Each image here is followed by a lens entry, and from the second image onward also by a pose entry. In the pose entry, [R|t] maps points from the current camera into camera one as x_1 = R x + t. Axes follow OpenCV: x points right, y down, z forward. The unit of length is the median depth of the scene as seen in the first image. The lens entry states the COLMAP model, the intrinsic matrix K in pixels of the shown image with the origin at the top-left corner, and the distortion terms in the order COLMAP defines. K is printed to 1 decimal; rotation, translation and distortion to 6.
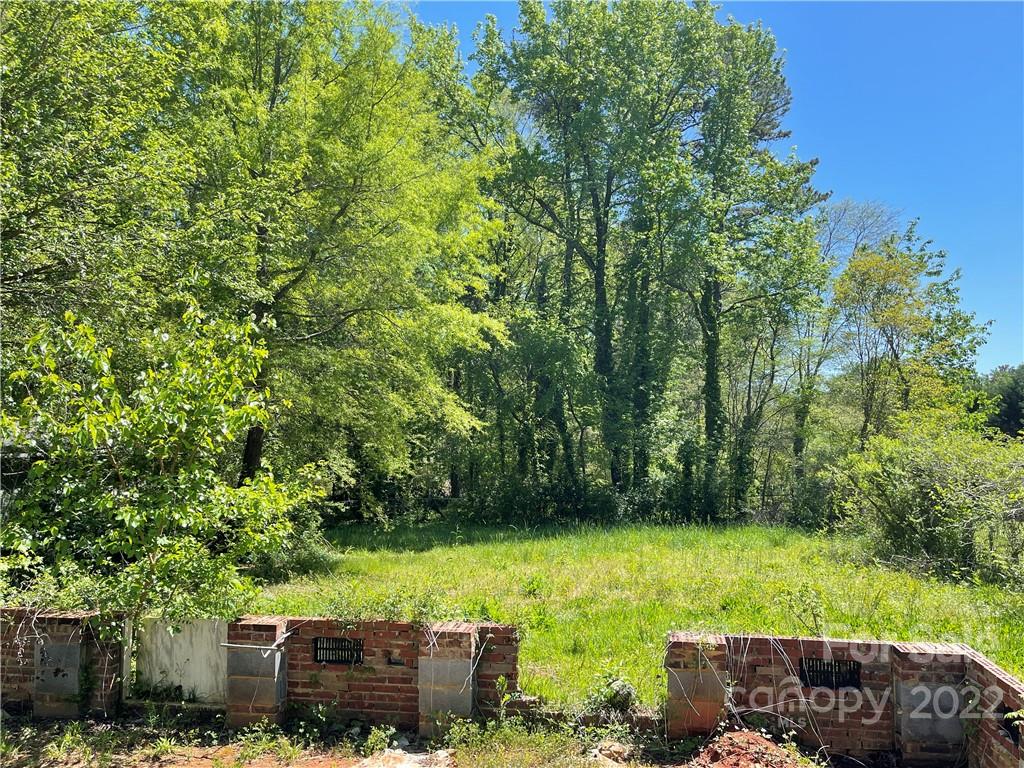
lens RADIAL K [[834.3, 0, 506.4], [0, 834.3, 385.8], [0, 0, 1]] dist [0.038245, -0.016035]
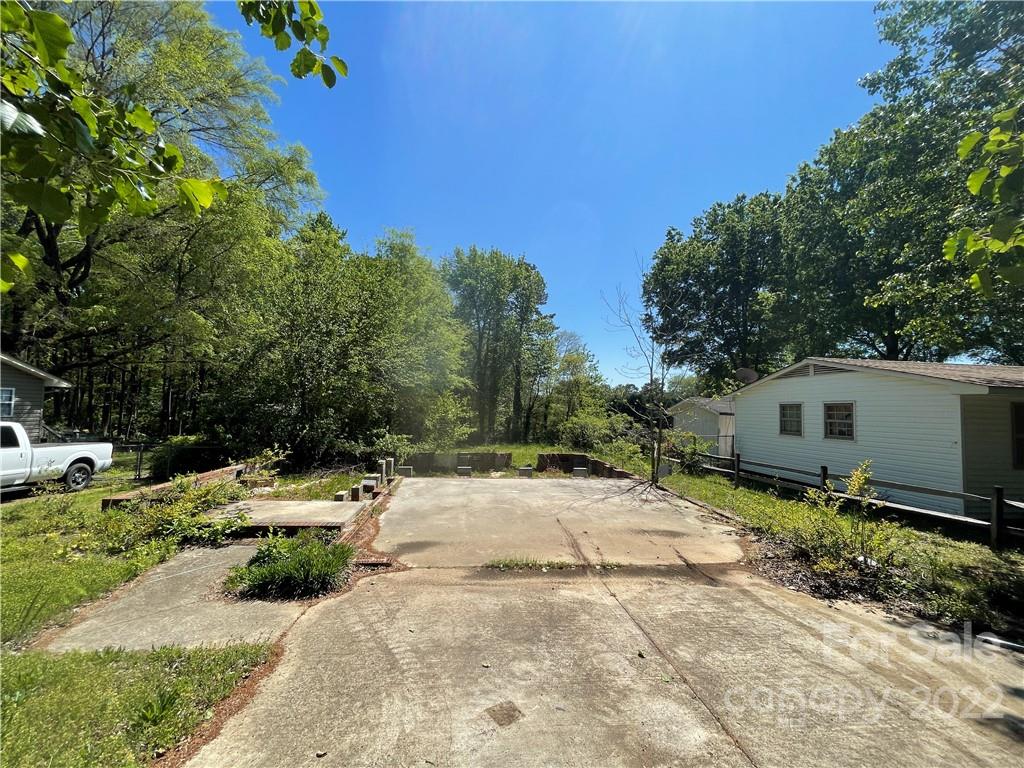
lens RADIAL K [[414.3, 0, 511.7], [0, 414.3, 385.1], [0, 0, 1]] dist [-0.003609, 0.000615]
pose [[0.962807, 0.035462, 0.267852, -0.169070], [-0.035647, 0.999356, -0.004174, -0.034955], [-0.267827, -0.005529, 0.963451, -0.376339]]
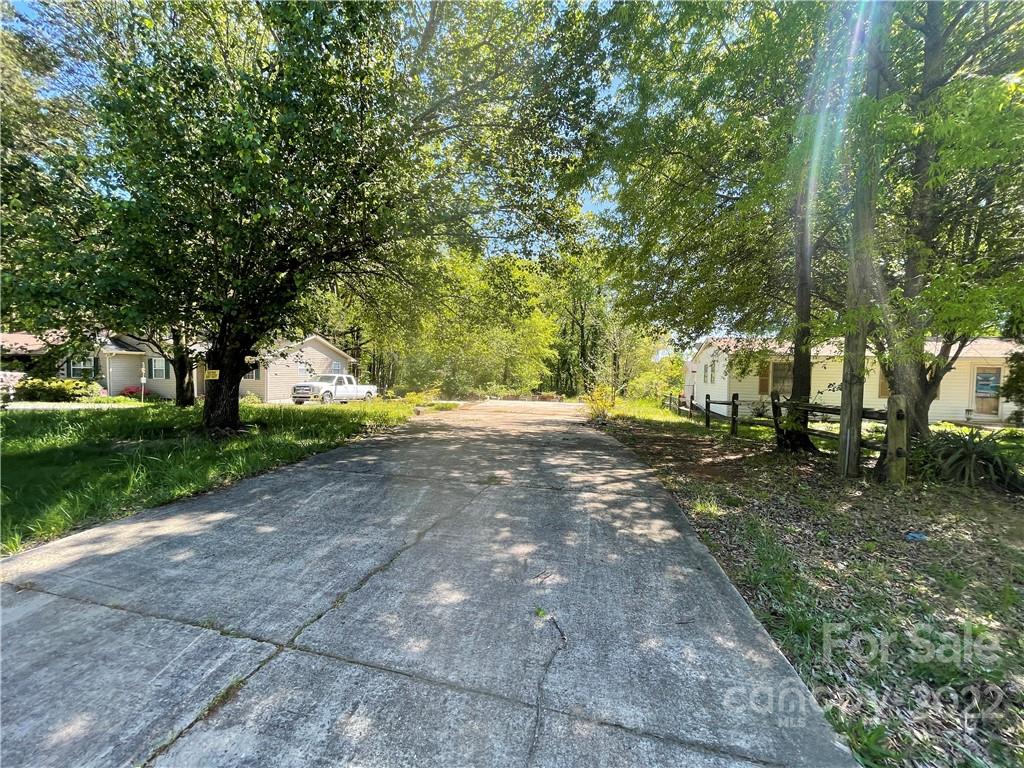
lens RADIAL K [[414.3, 0, 512.8], [0, 414.3, 384.2], [0, 0, 1]] dist [-0.003609, 0.000615]
pose [[0.997191, 0.016105, -0.073153, -0.048995], [-0.010302, 0.996820, 0.079019, -0.047198], [0.074193, -0.078044, 0.994185, -0.828624]]
